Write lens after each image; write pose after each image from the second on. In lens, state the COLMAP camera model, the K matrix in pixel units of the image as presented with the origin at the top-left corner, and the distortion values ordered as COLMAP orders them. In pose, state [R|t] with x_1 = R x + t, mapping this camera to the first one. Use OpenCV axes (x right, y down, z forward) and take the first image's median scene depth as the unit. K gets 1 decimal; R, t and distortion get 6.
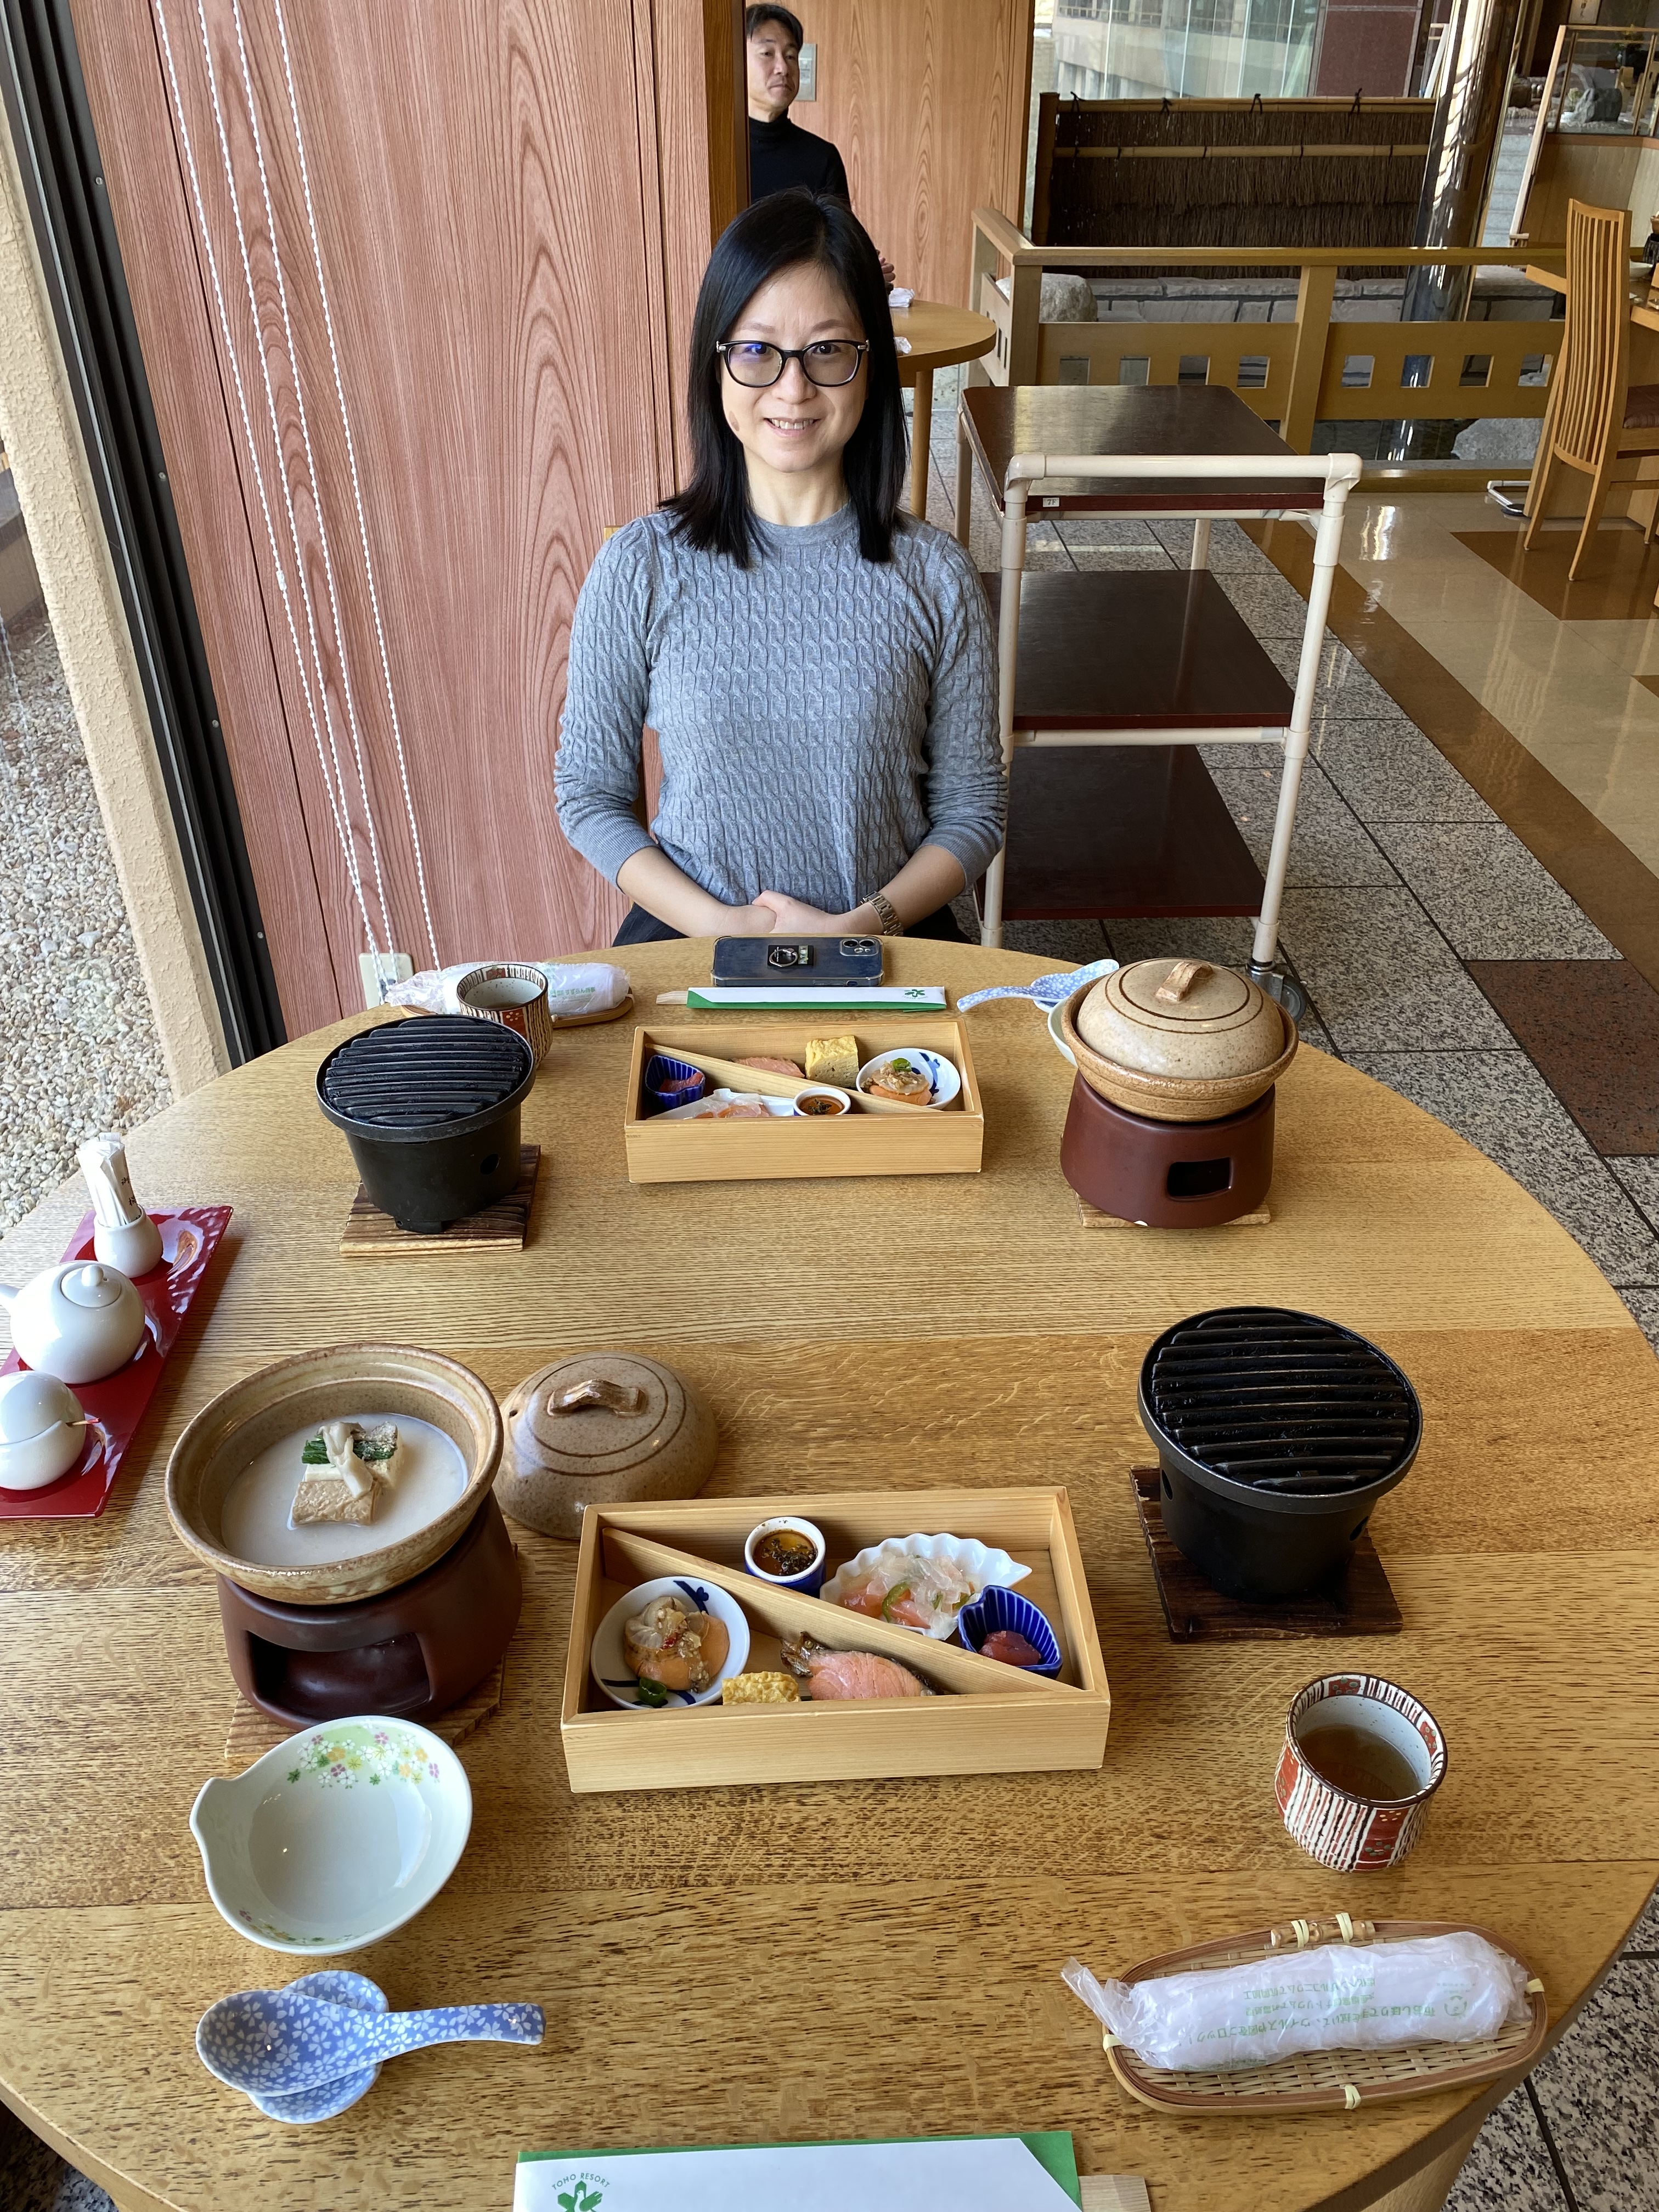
lens RADIAL K [[1695.0, 0, 850.3], [0, 1695.0, 1115.9], [0, 0, 1]] dist [0.007435, -0.009135]
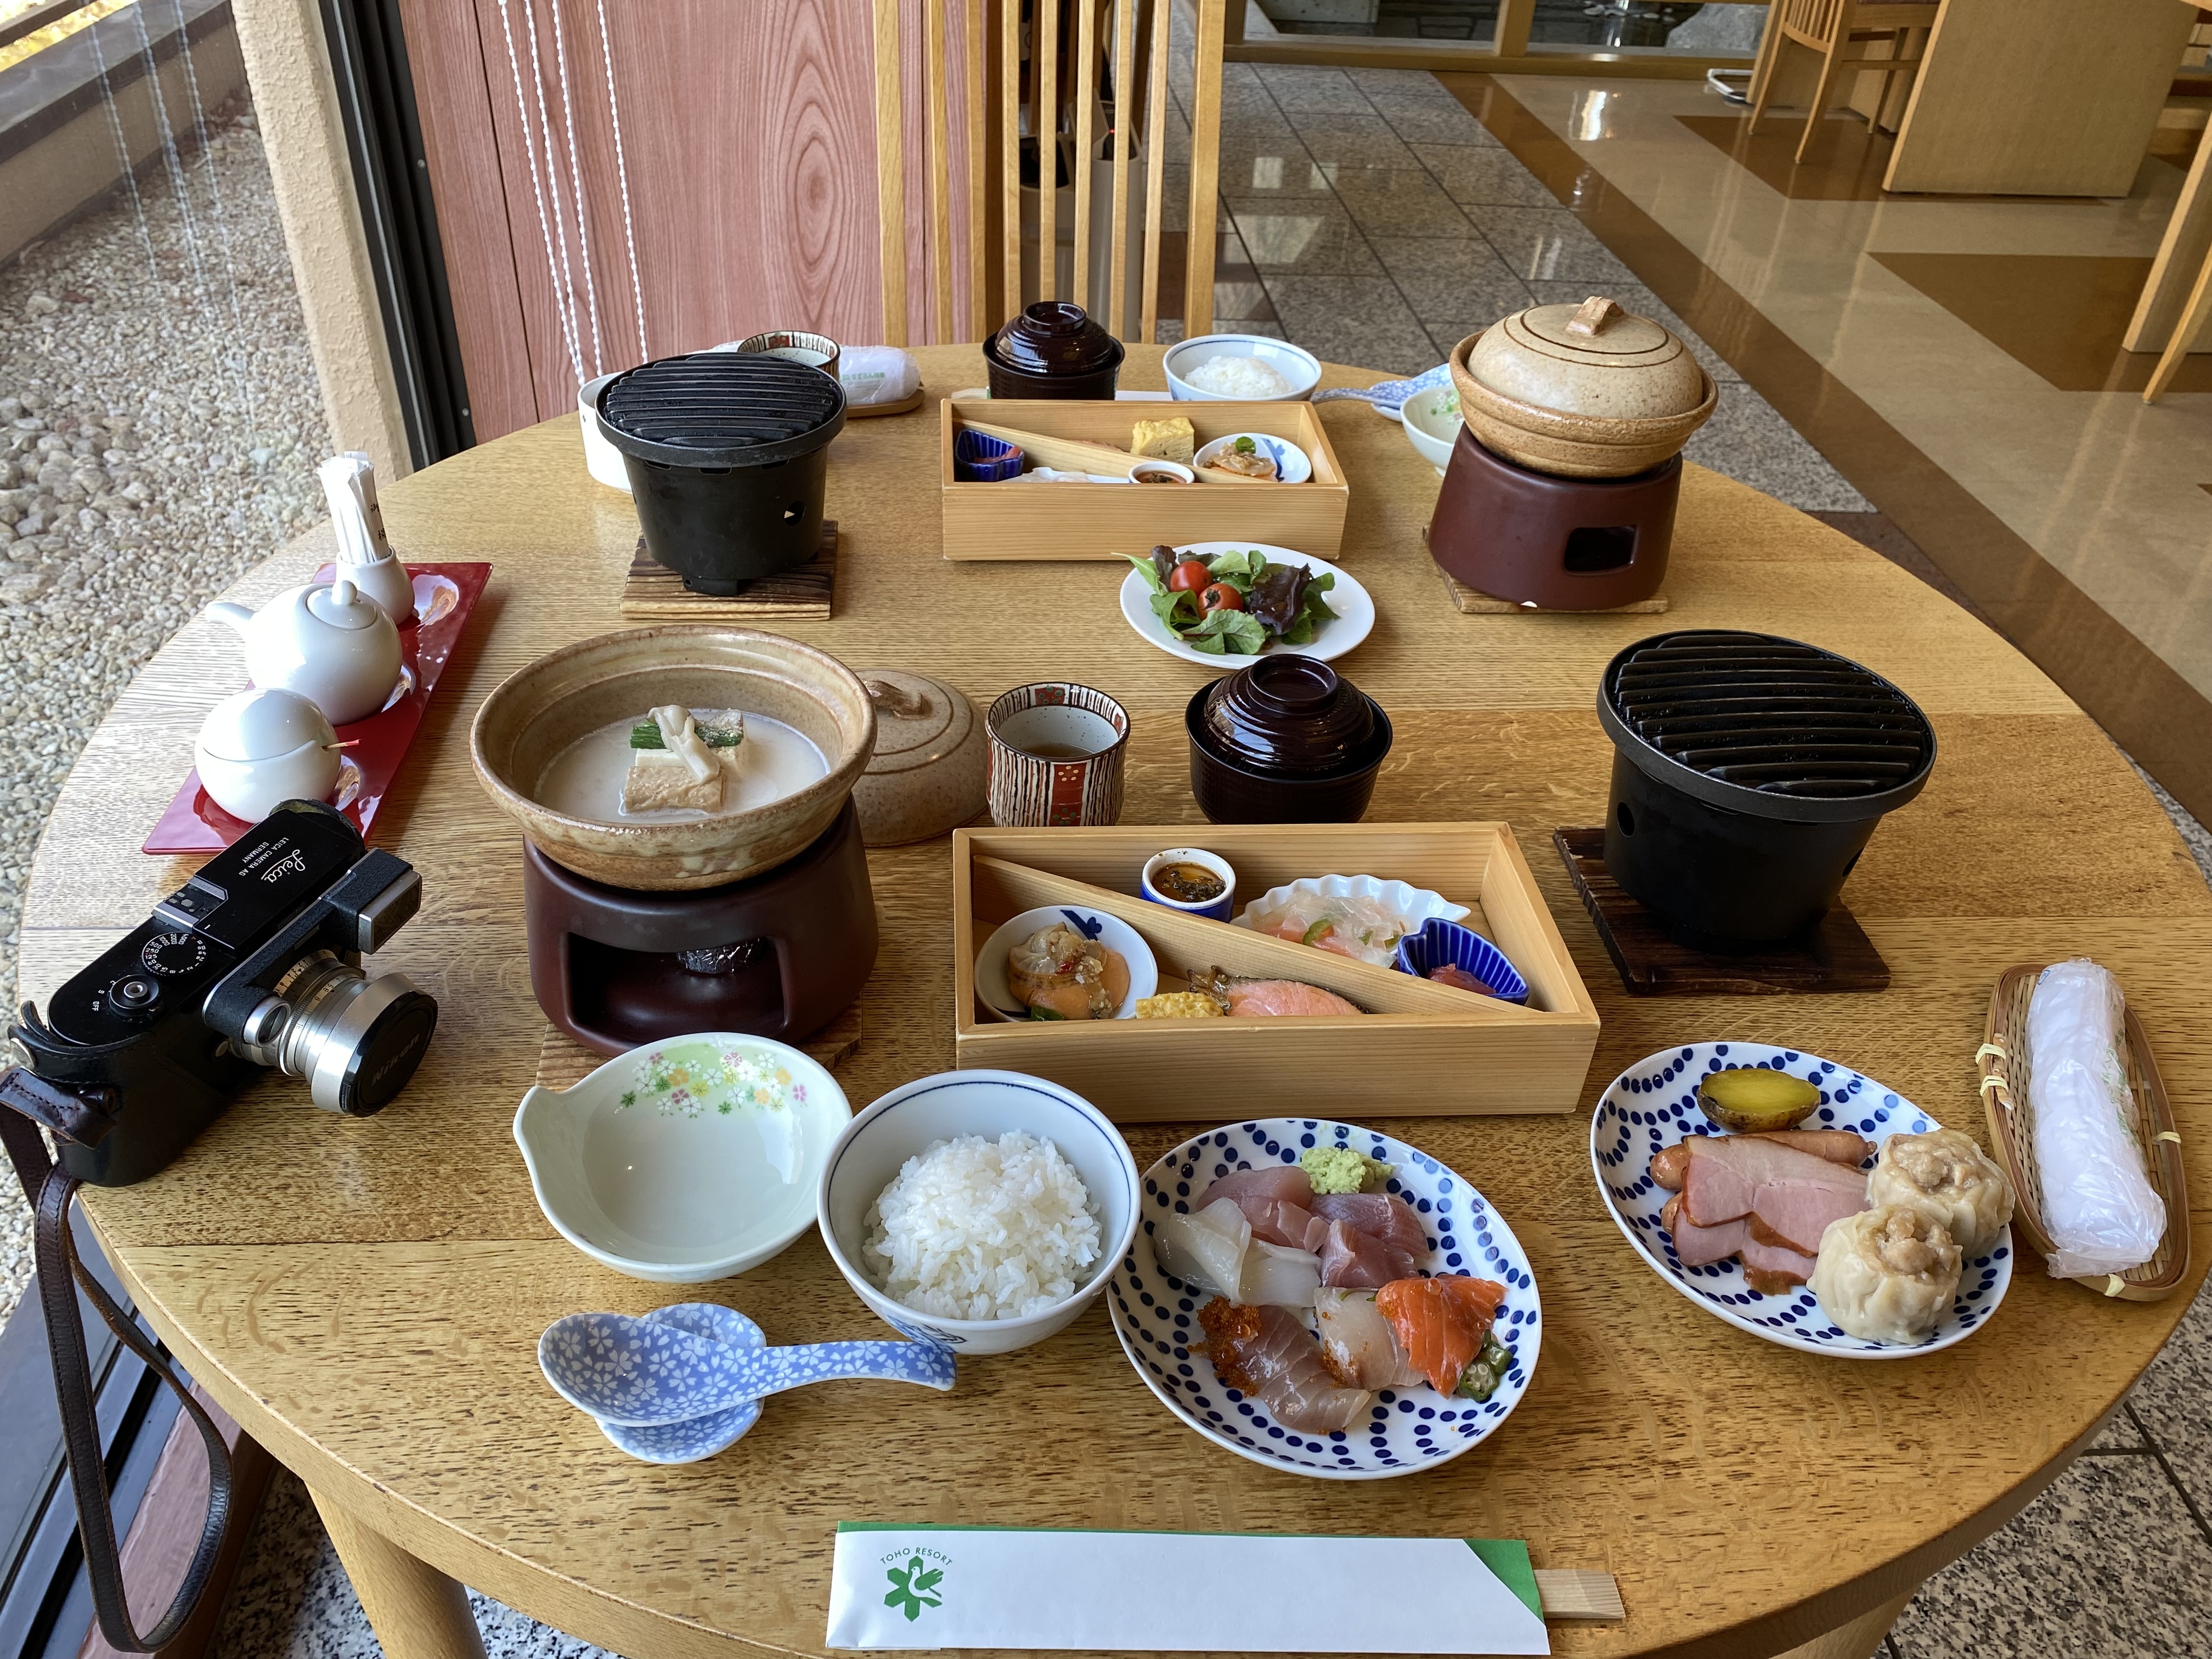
lens RADIAL K [[1695.0, 0, 1087.1], [0, 1695.0, 822.2], [0, 0, 1]] dist [0.007435, -0.009135]
pose [[0.998784, 0.019164, 0.045413, -0.122753], [-0.021003, 0.998964, 0.040371, 0.183586], [-0.044593, -0.041275, 0.998152, 0.142936]]
